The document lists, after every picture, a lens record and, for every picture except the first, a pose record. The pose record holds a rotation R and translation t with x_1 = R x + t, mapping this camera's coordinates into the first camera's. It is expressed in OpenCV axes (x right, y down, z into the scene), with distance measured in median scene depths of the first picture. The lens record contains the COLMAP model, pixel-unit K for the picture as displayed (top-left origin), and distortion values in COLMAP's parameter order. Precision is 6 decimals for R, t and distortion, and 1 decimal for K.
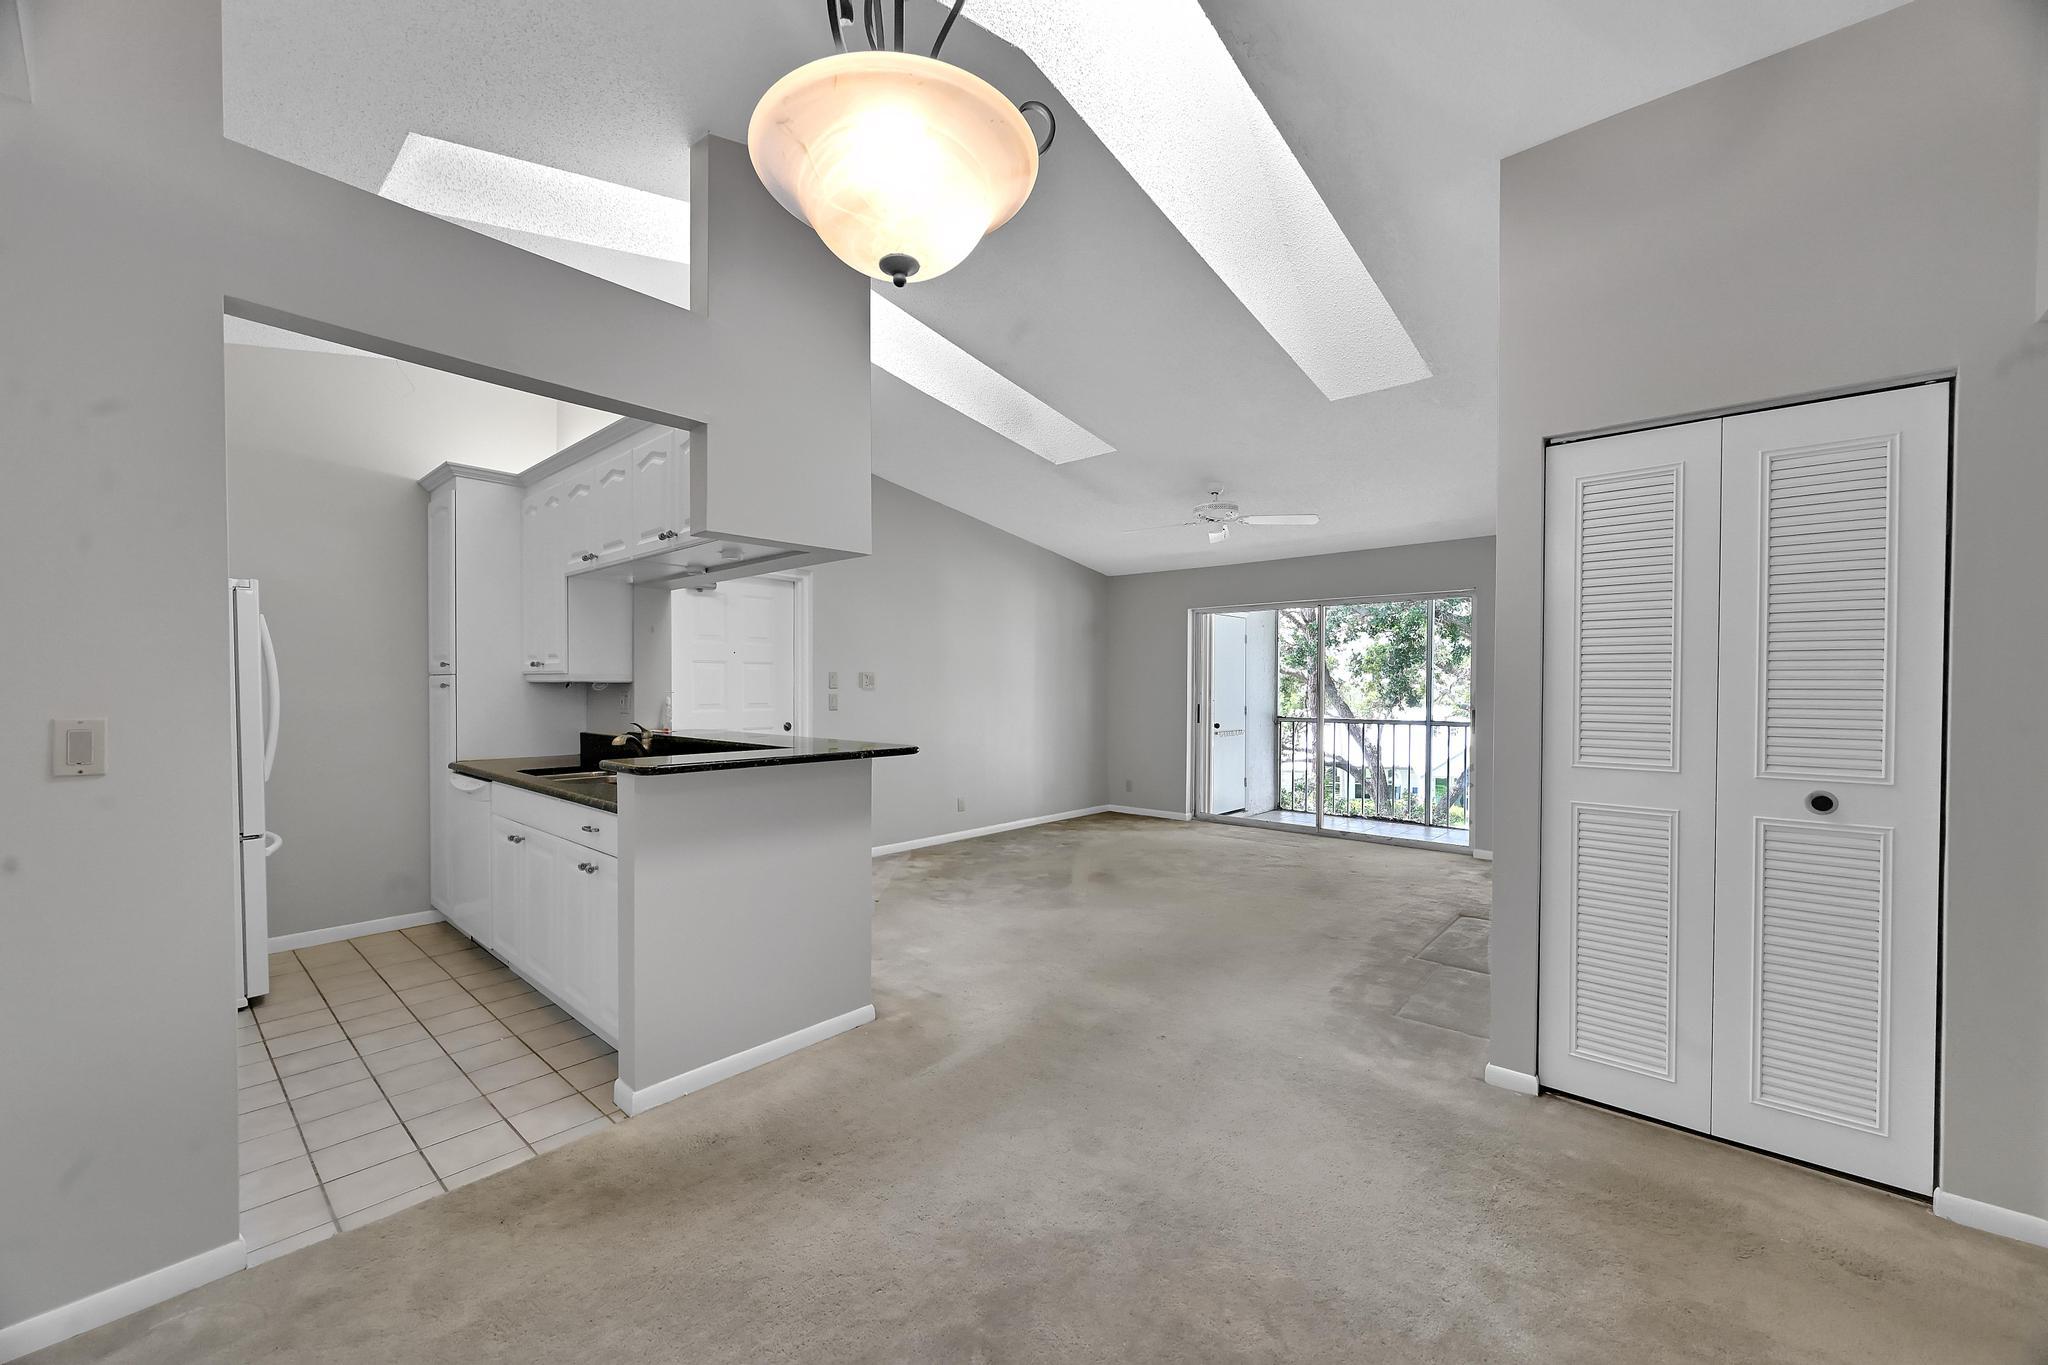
lens RADIAL K [[793.9, 0, 1025.8], [0, 793.9, 697.3], [0, 0, 1]] dist [-0.002162, -0.000631]
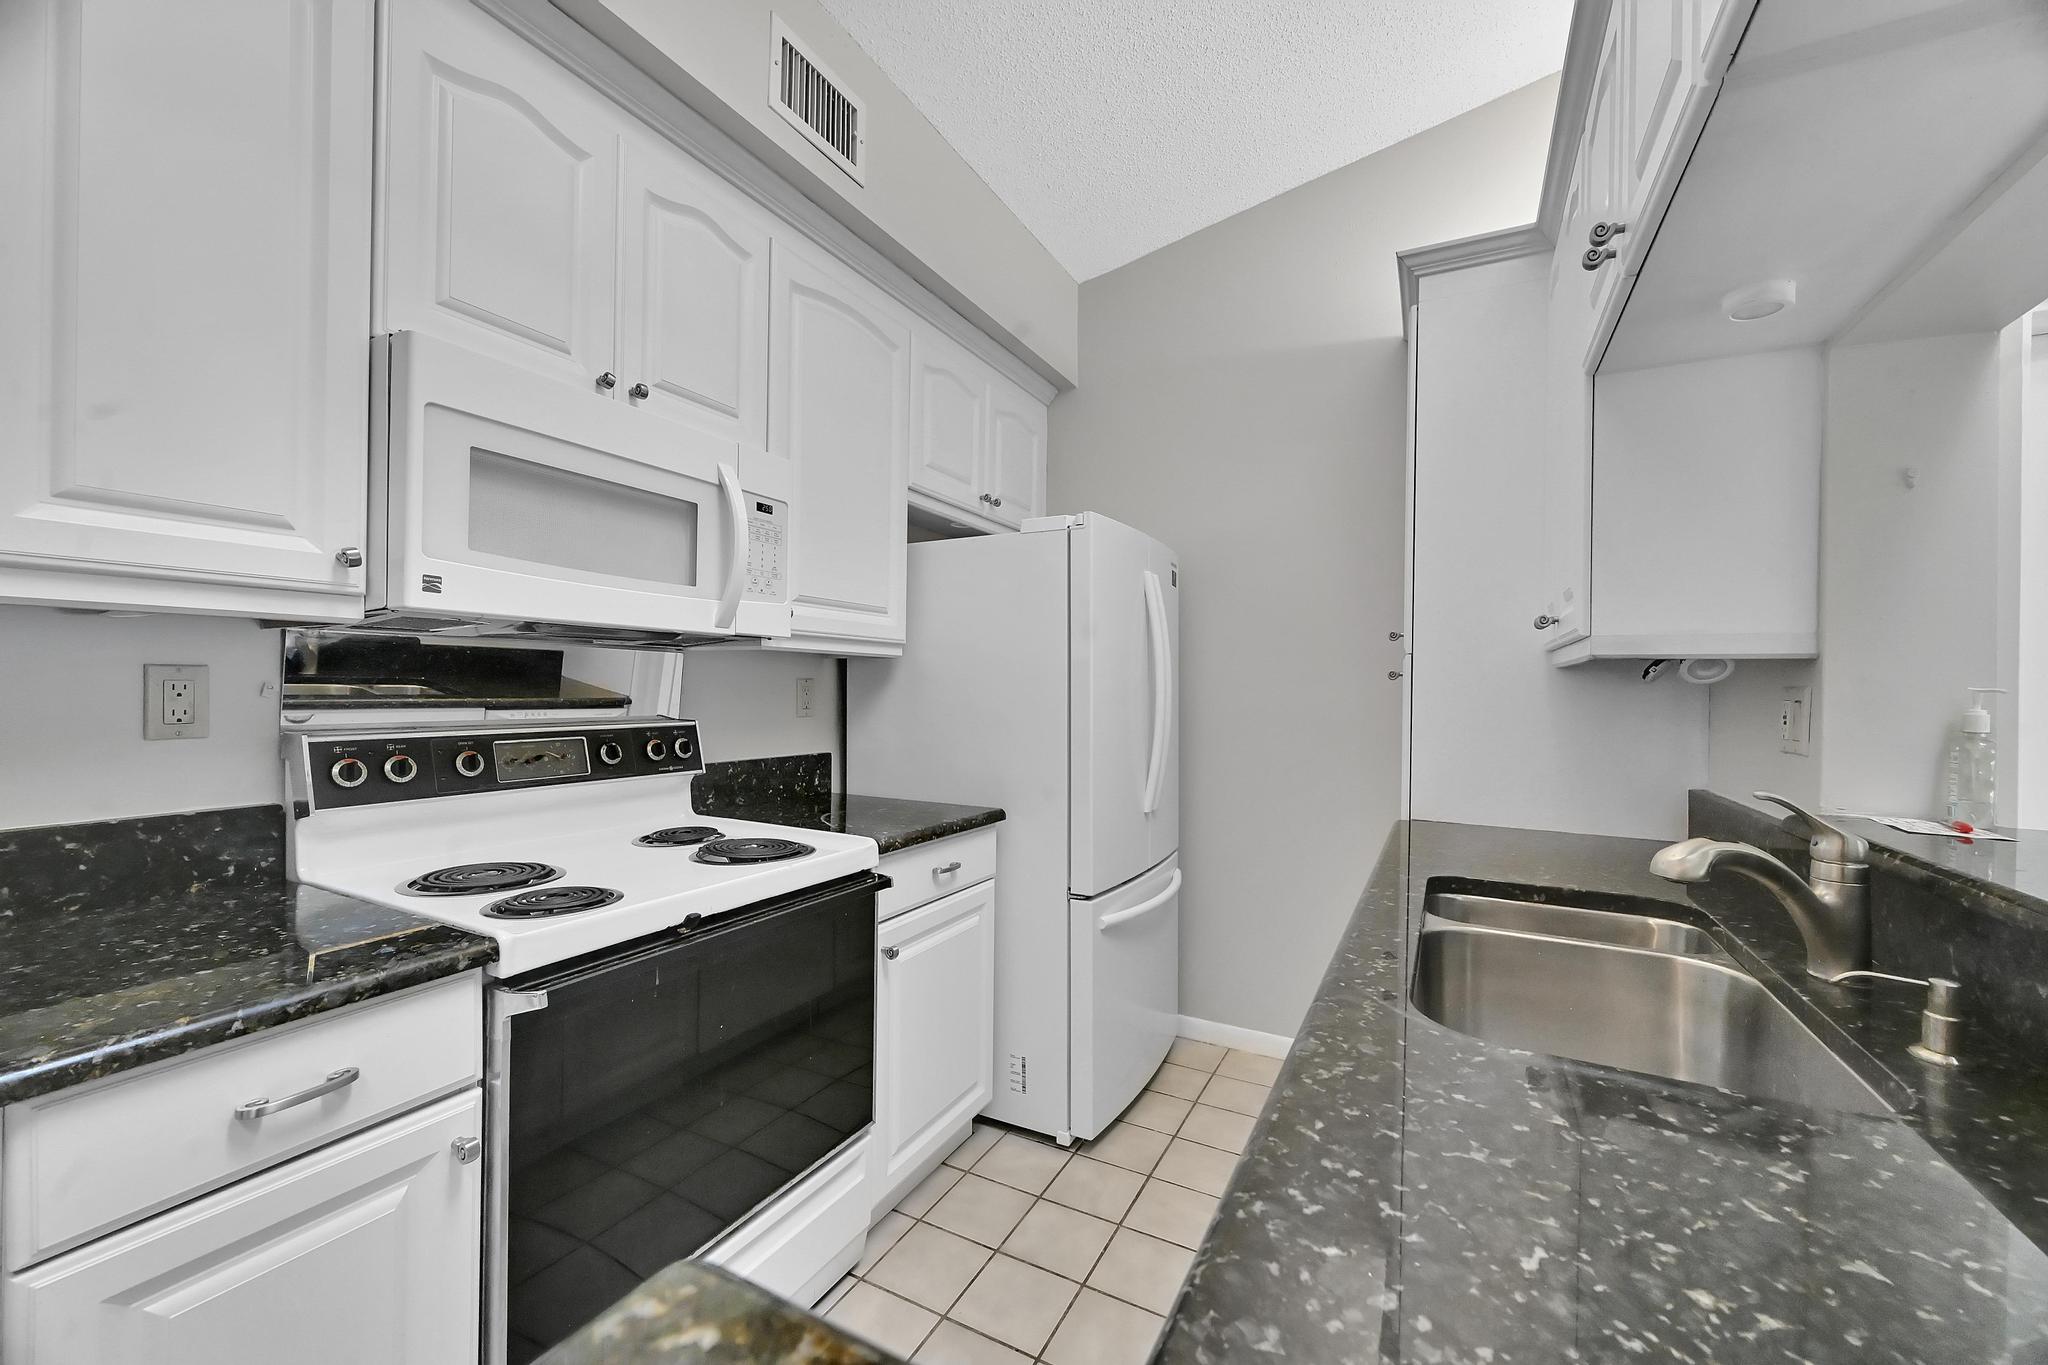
lens RADIAL K [[793.9, 0, 1023.8], [0, 793.9, 688.4], [0, 0, 1]] dist [-0.002162, -0.000631]
pose [[0.230652, 0.001511, -0.973035, -0.264085], [-0.028620, 0.999577, -0.005232, 0.004186], [0.972615, 0.029055, 0.230597, 0.624361]]
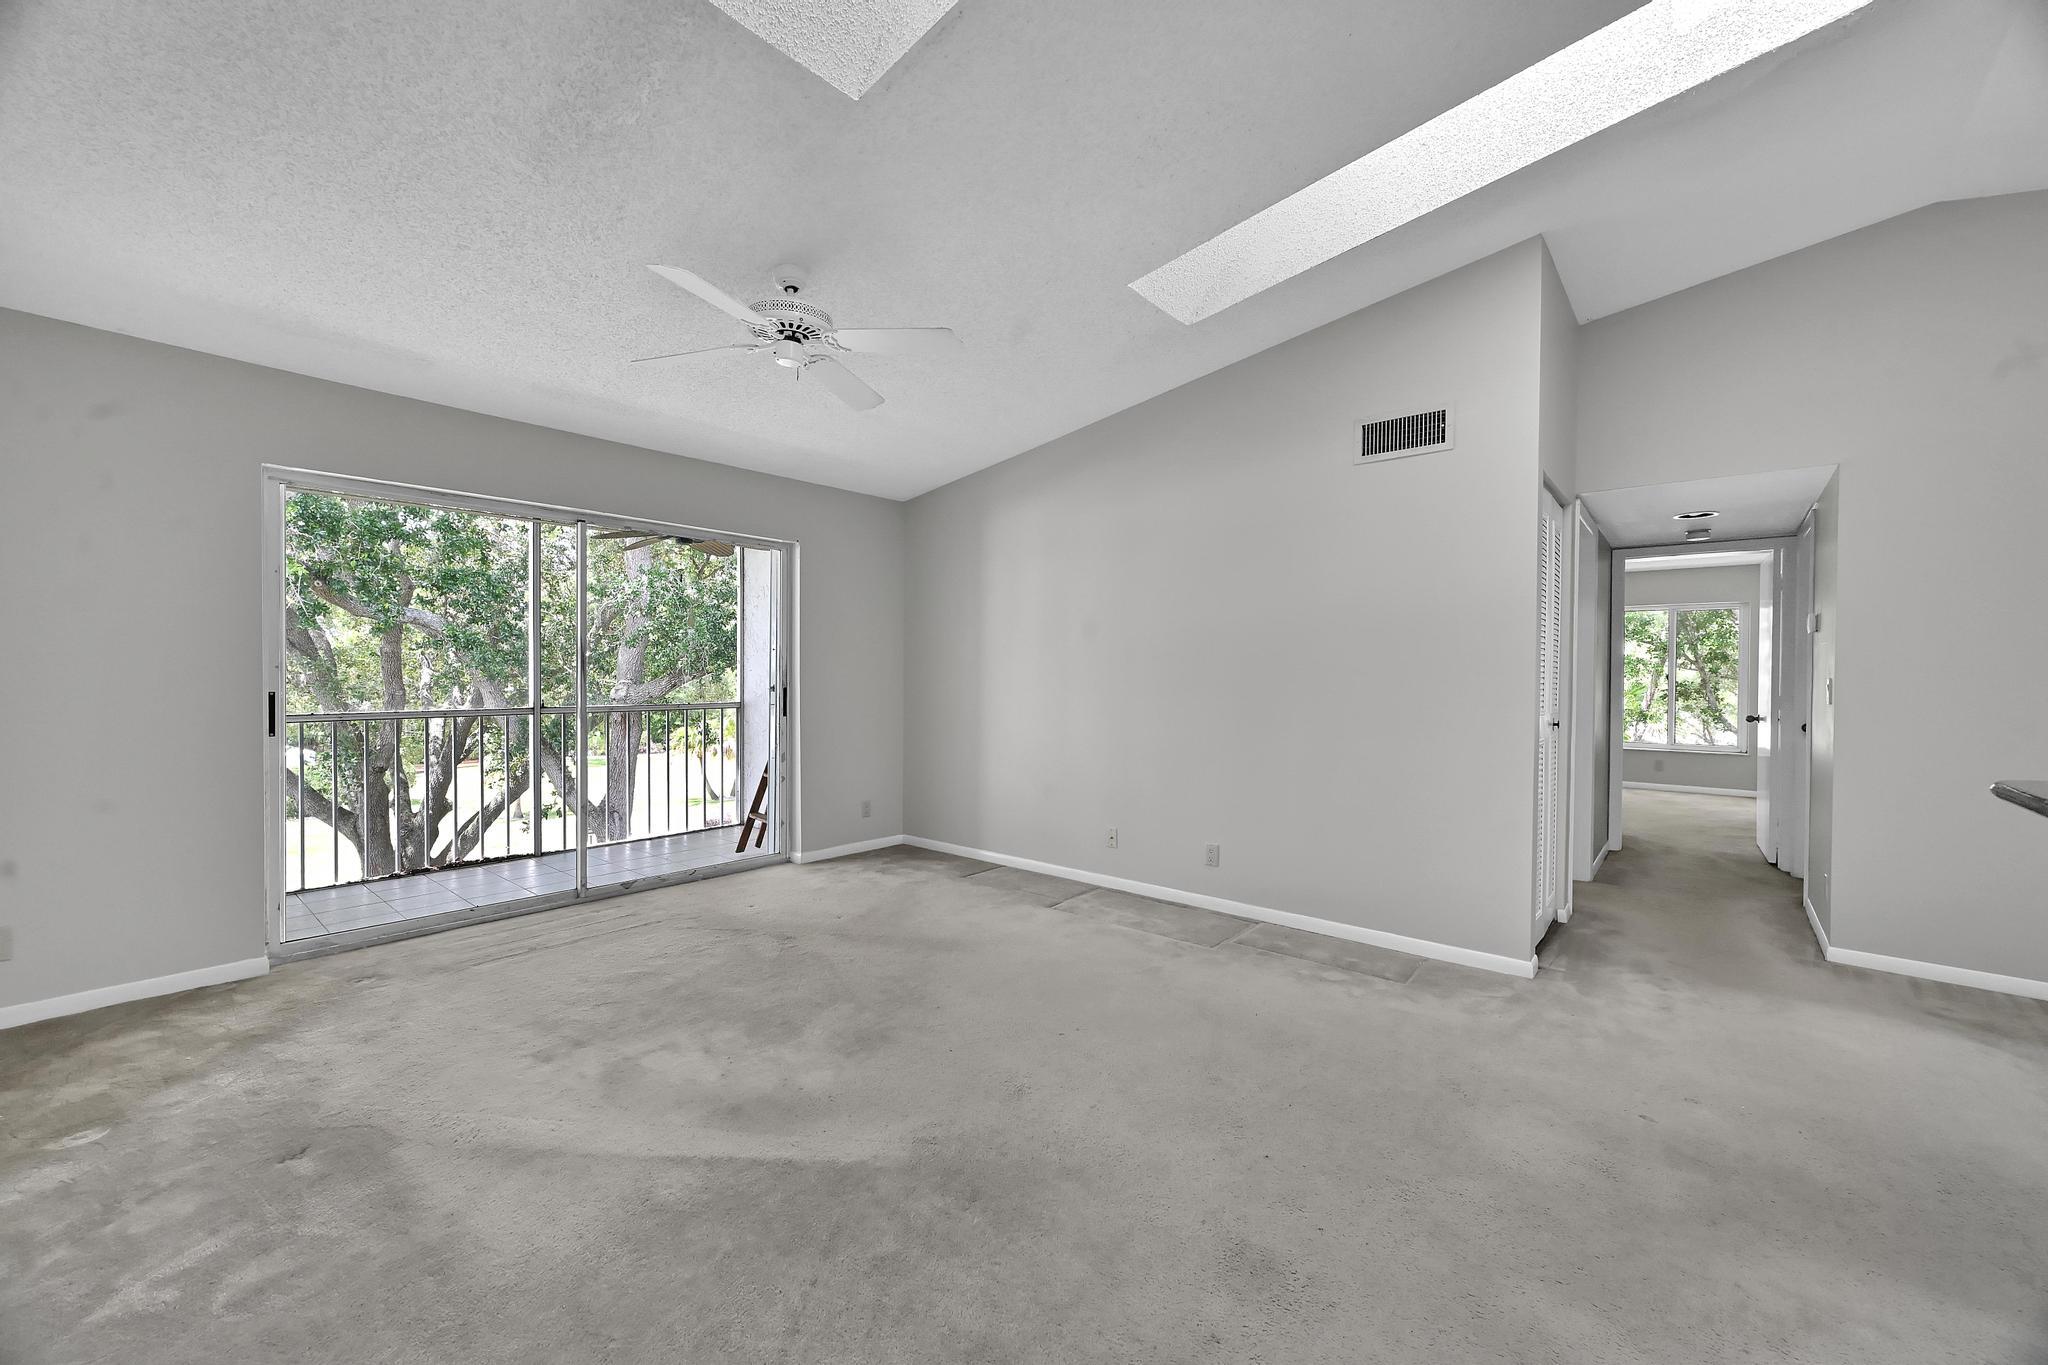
lens RADIAL K [[793.9, 0, 1026.2], [0, 793.9, 678.2], [0, 0, 1]] dist [-0.002162, -0.000631]
pose [[-0.012395, -0.008254, 0.999889, -0.404118], [0.008368, 0.999930, 0.008358, 0.002799], [-0.999888, 0.008471, -0.012325, 1.142686]]
